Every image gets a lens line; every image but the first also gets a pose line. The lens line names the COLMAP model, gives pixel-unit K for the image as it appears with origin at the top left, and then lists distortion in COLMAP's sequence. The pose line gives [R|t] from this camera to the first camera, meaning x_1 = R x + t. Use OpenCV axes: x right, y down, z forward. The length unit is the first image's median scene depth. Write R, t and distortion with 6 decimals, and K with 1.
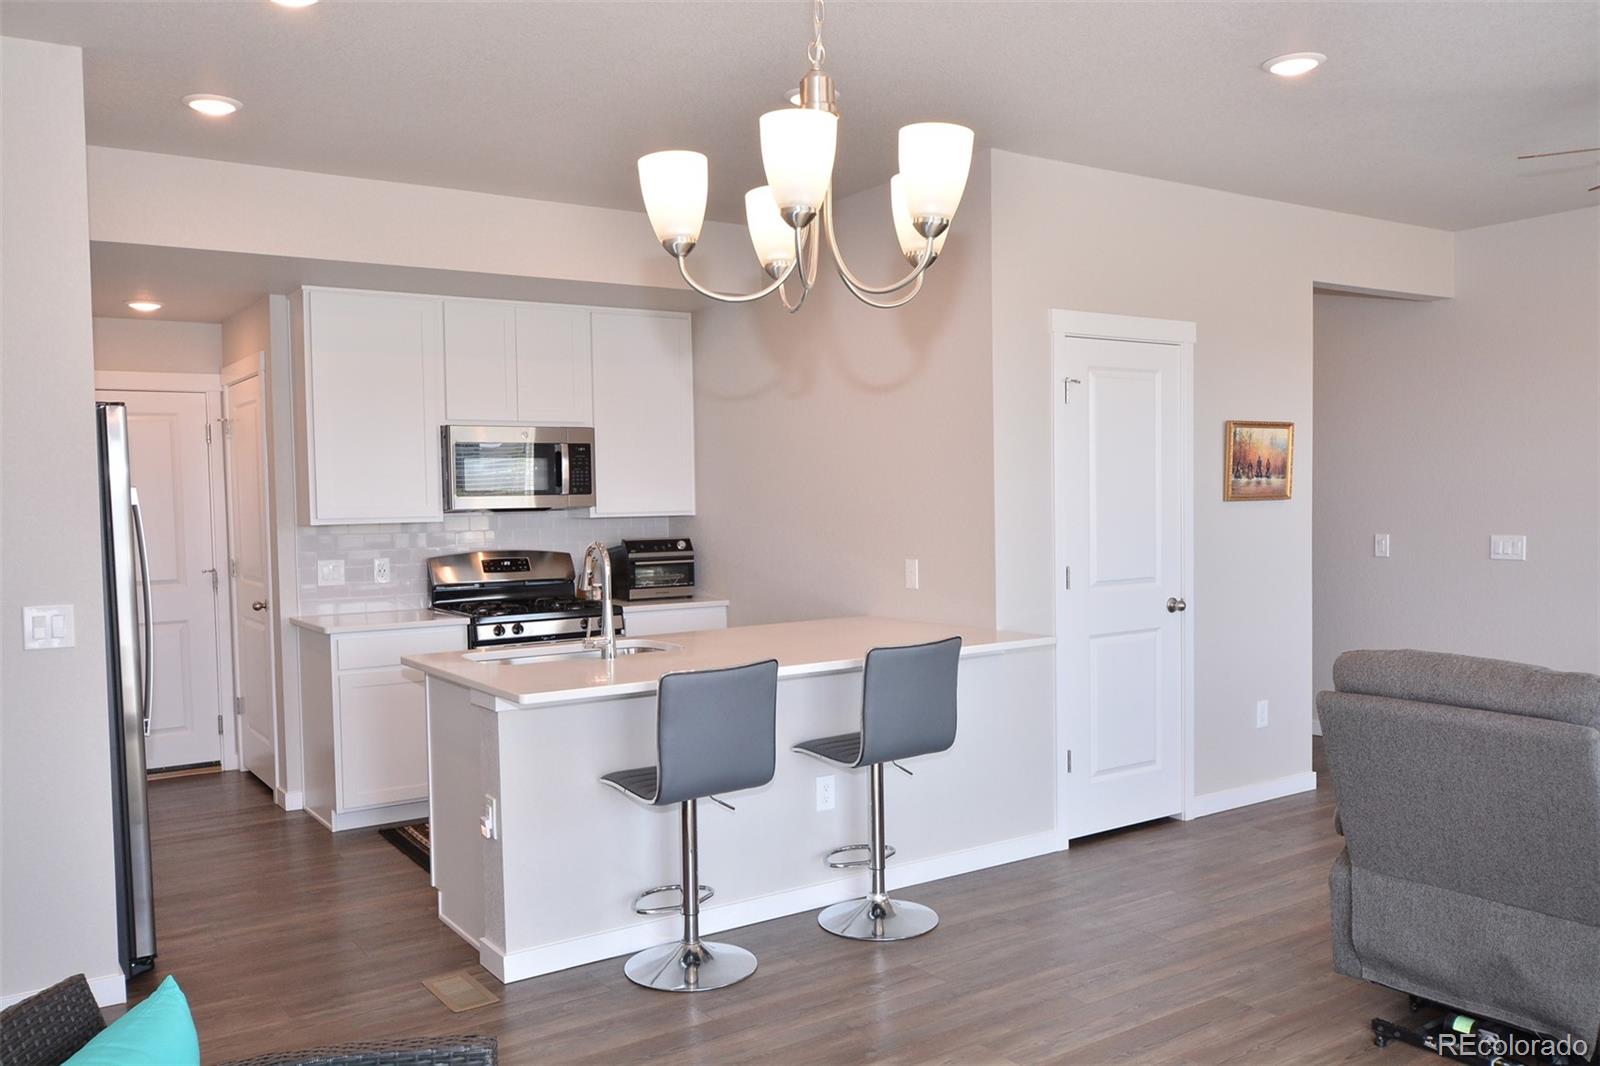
lens RADIAL K [[1272.7, 0, 789.9], [0, 1272.7, 552.0], [0, 0, 1]] dist [-0.005703, 0.006963]
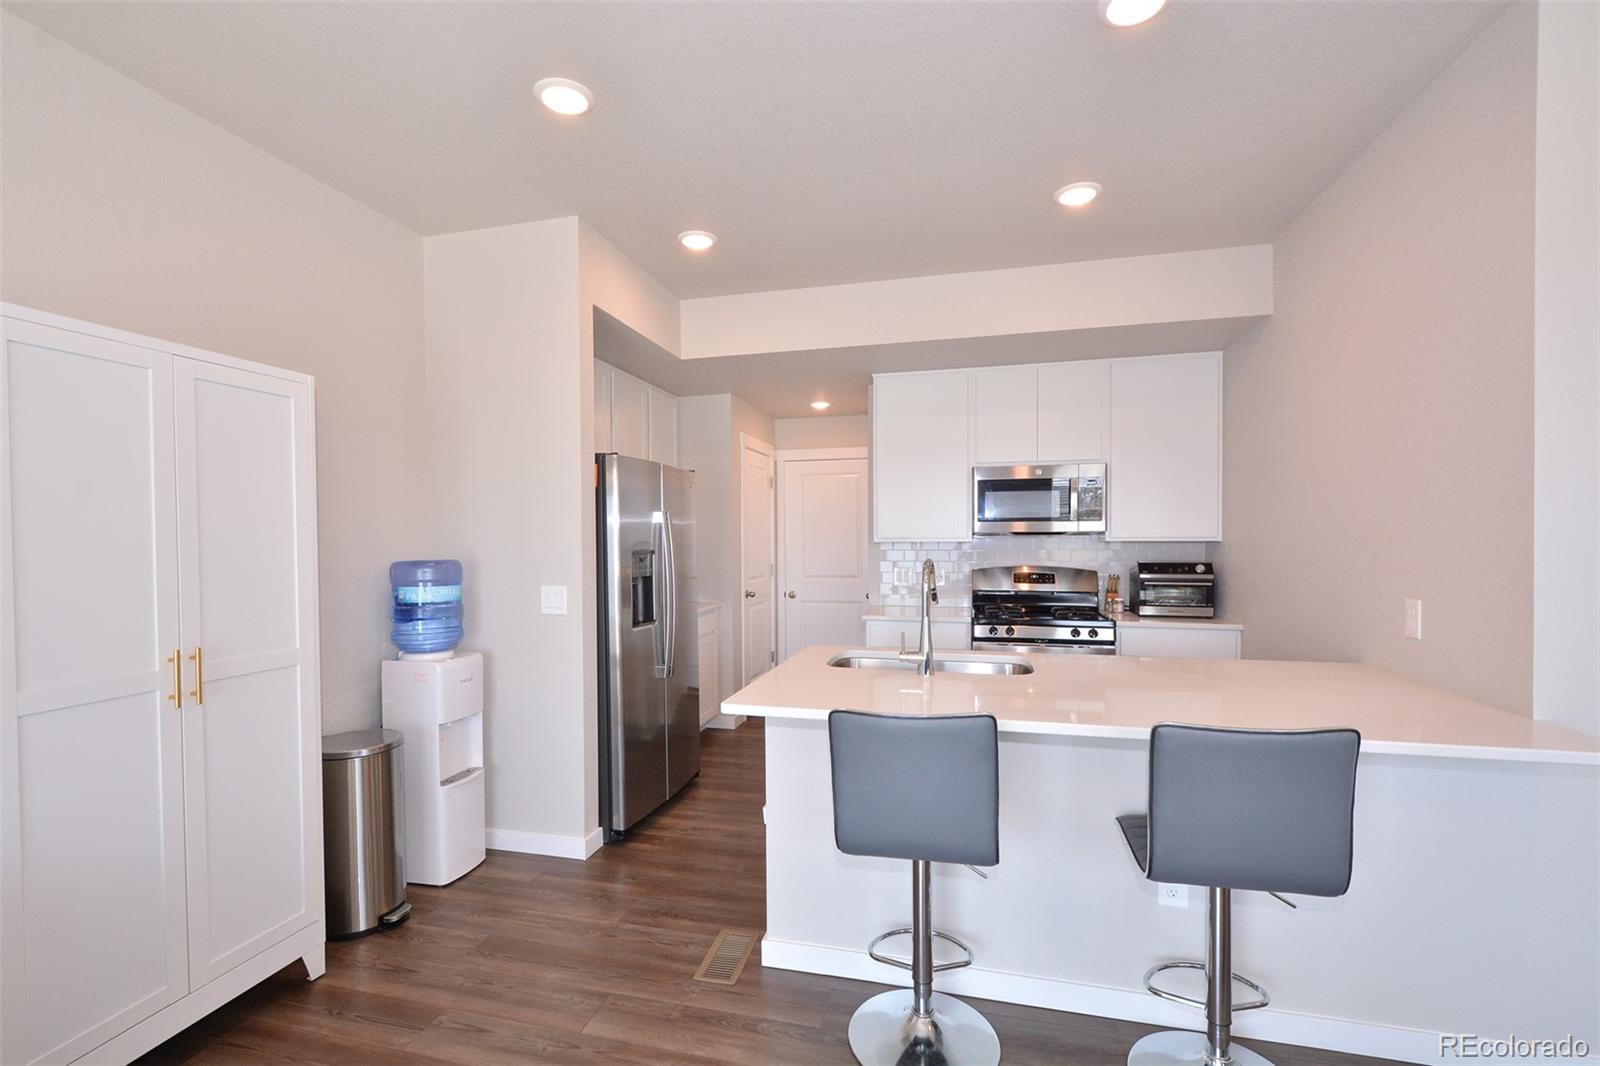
lens RADIAL K [[713.1, 0, 800.0], [0, 713.1, 533.0], [0, 0, 1]] dist [0.001510, 0.000057]
pose [[0.663282, 0.009670, -0.748307, 0.214781], [-0.040544, 0.998912, -0.023029, -0.012066], [0.747270, 0.045614, 0.662953, 0.531926]]
